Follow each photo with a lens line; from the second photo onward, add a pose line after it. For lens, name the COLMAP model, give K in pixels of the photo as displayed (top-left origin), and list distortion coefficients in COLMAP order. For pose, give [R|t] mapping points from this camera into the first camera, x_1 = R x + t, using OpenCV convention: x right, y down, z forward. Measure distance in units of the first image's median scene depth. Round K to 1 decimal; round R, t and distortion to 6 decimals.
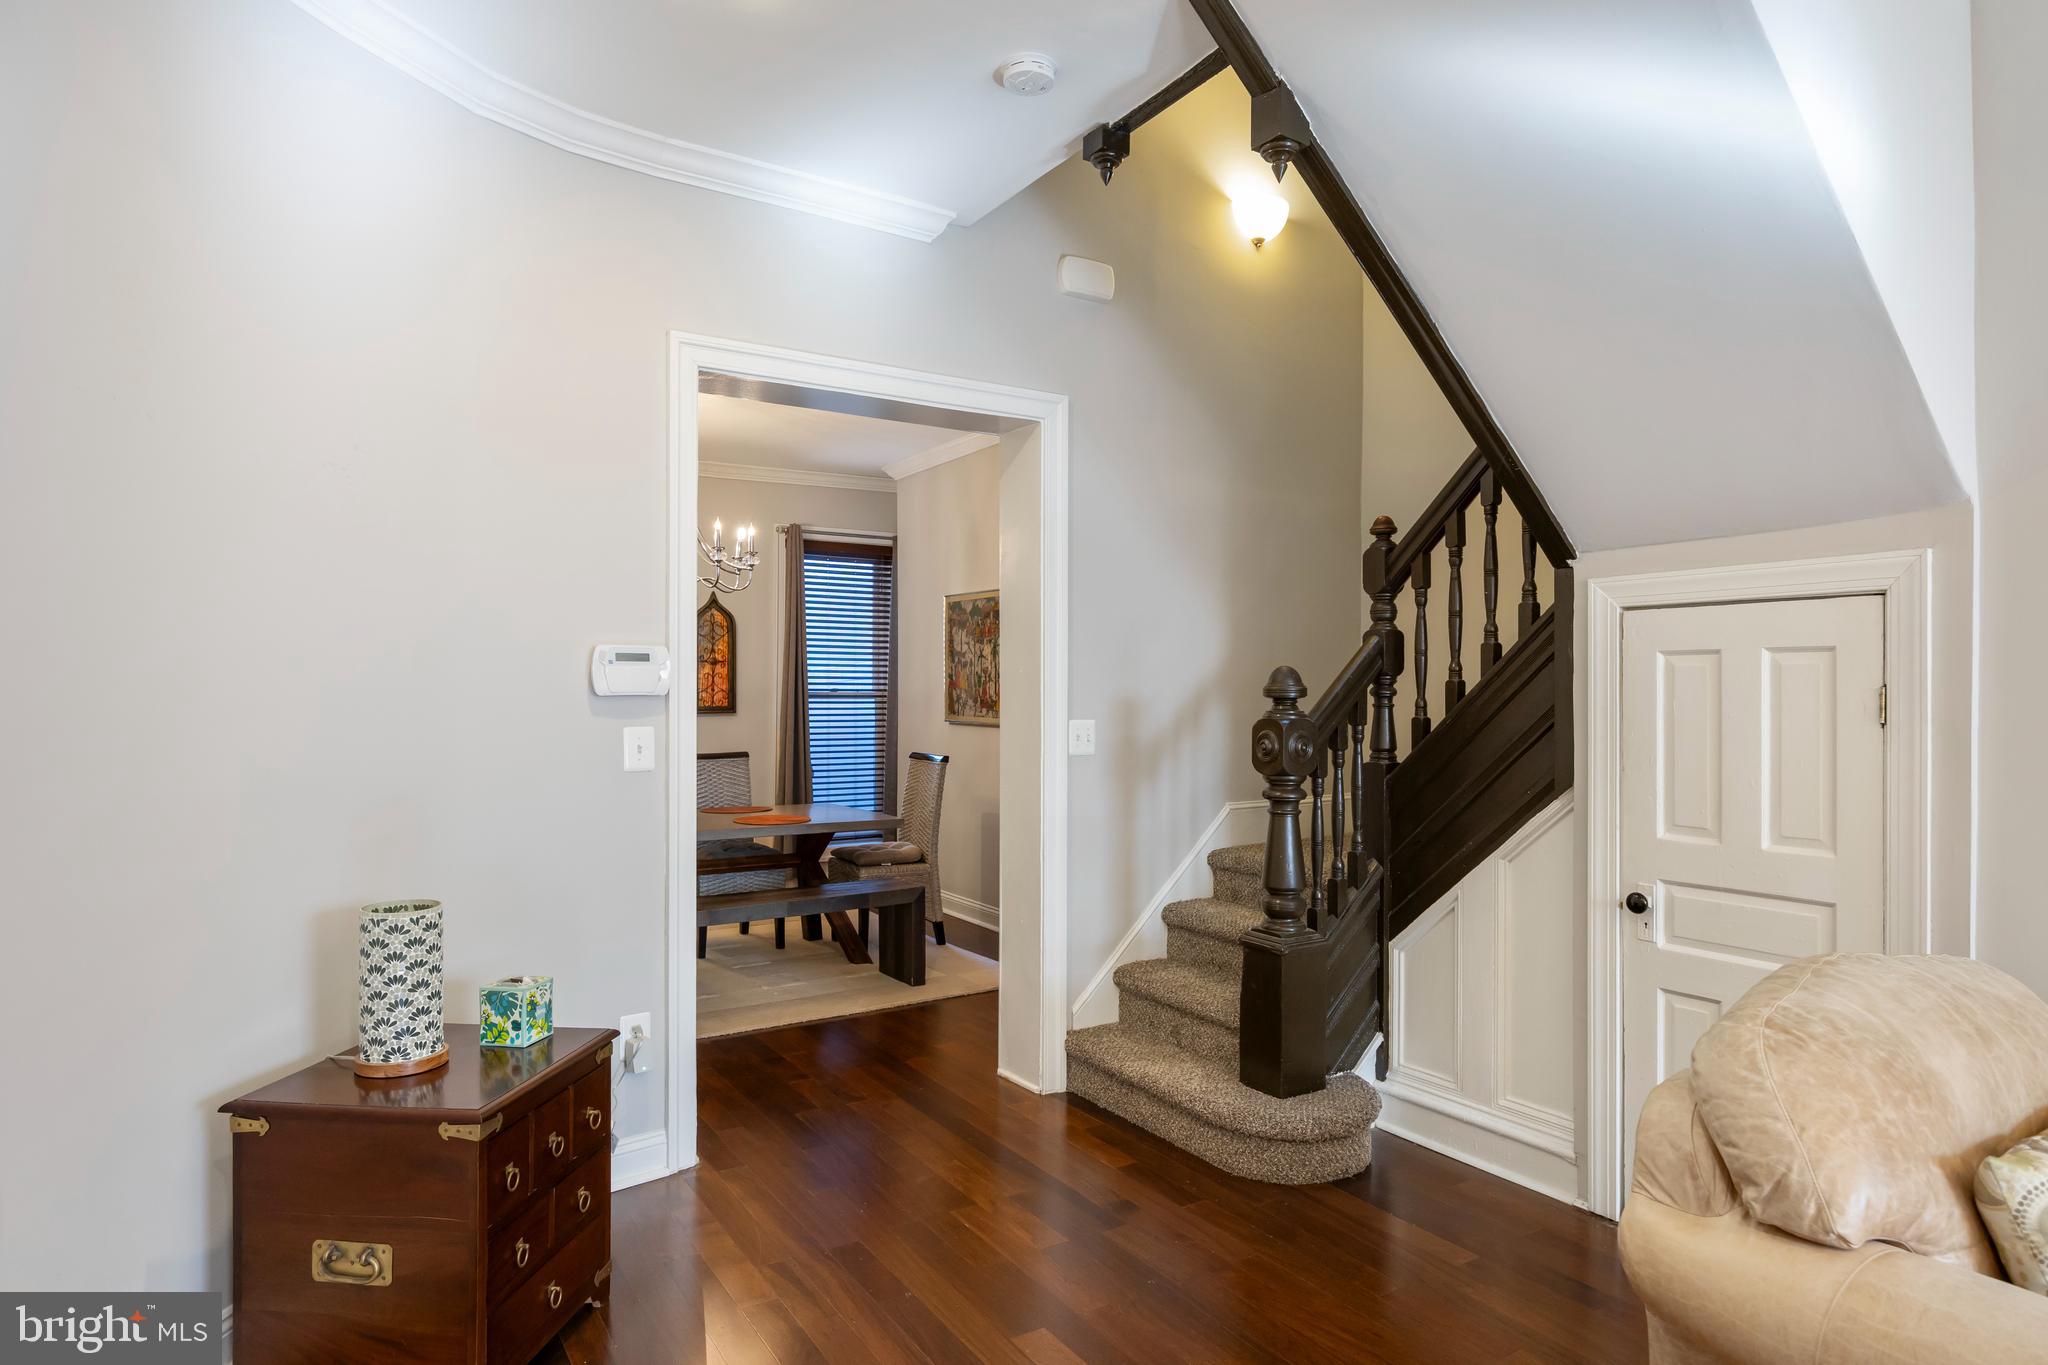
lens RADIAL K [[1145.0, 0, 1021.5], [0, 1145.0, 683.8], [0, 0, 1]] dist [0.000532, -0.000238]
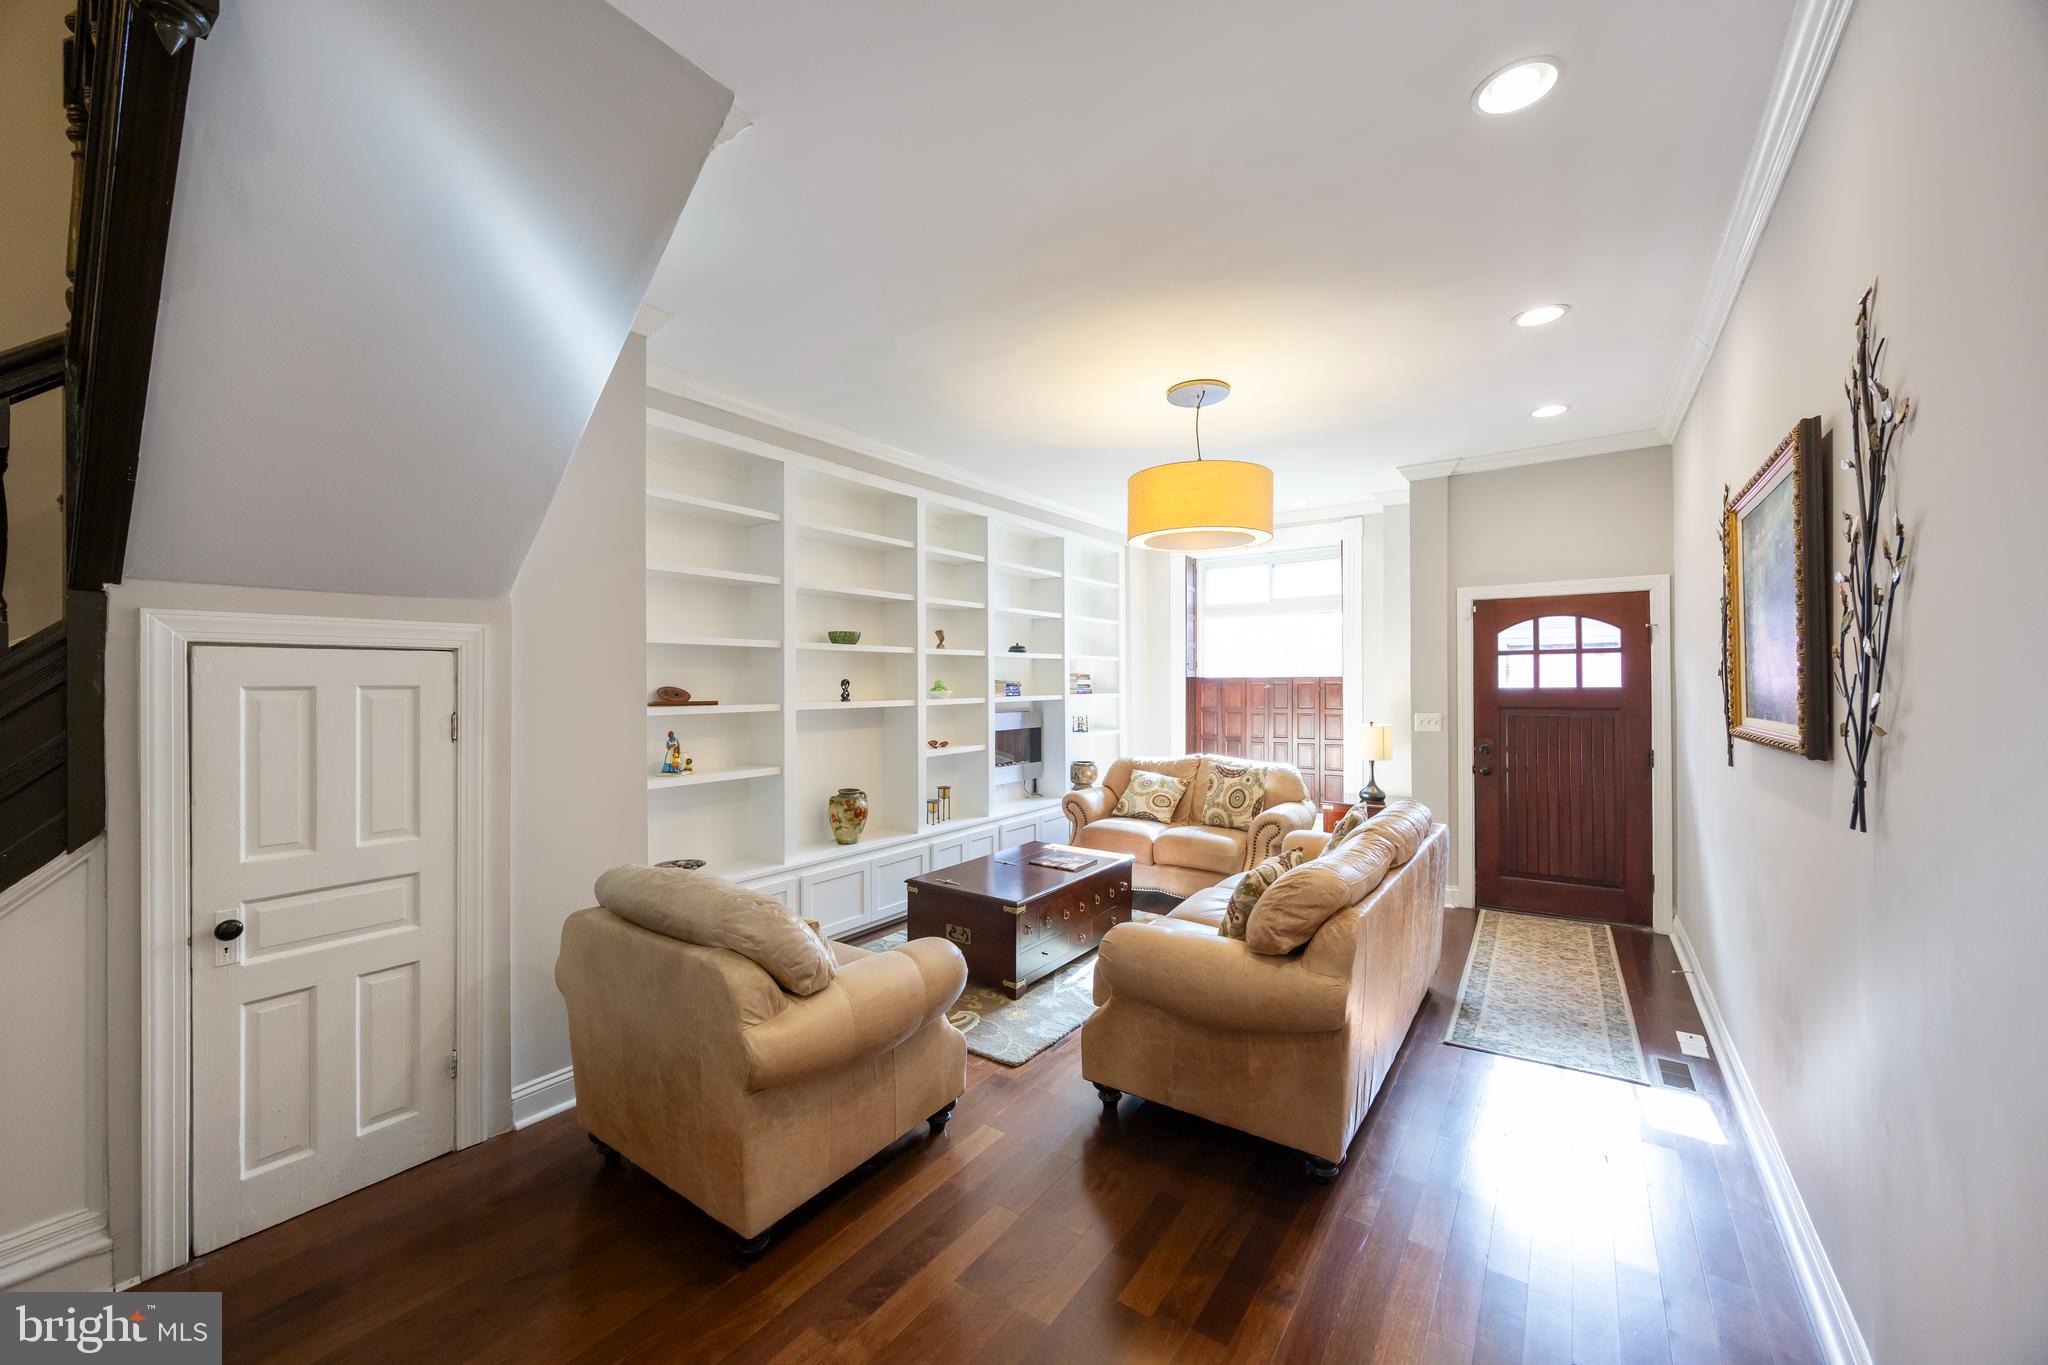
lens RADIAL K [[774.9, 0, 981.6], [0, 774.9, 683.4], [0, 0, 1]] dist [-0.000717, -0.000155]
pose [[-0.338530, 0.004585, 0.940944, -0.349553], [0.005579, 0.999980, -0.002865, -0.025567], [-0.940939, 0.004280, -0.338549, 0.592702]]
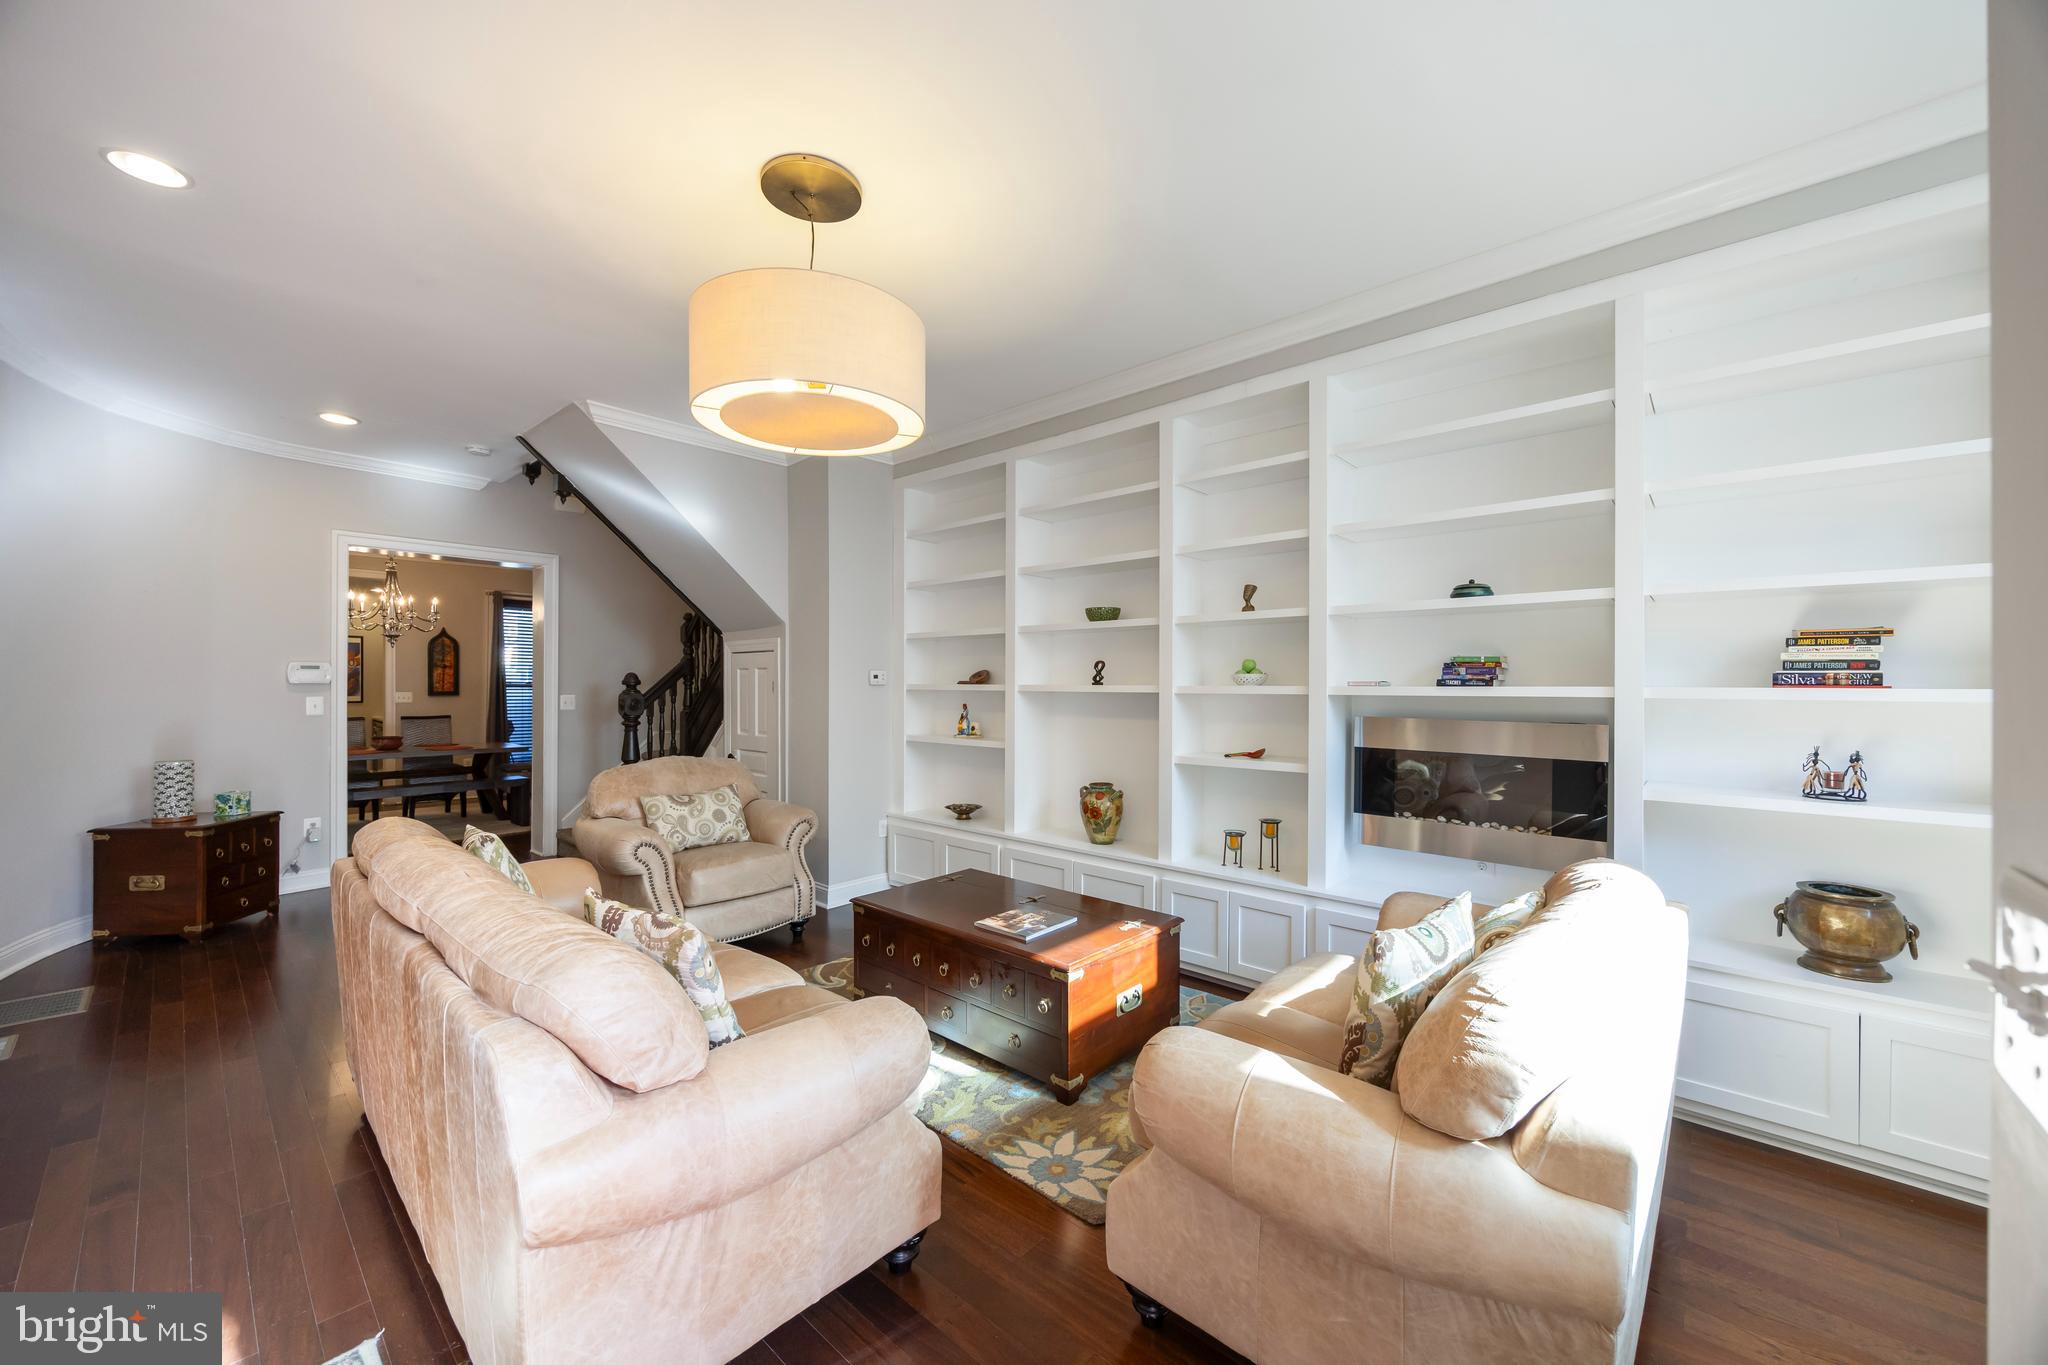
lens RADIAL K [[774.9, 0, 1023.0], [0, 774.9, 678.5], [0, 0, 1]] dist [-0.000717, -0.000155]
pose [[0.965257, 0.001914, 0.261295, 0.910025], [-0.001679, 0.999998, -0.001121, -0.001650], [-0.261297, 0.000644, 0.965258, -1.279858]]
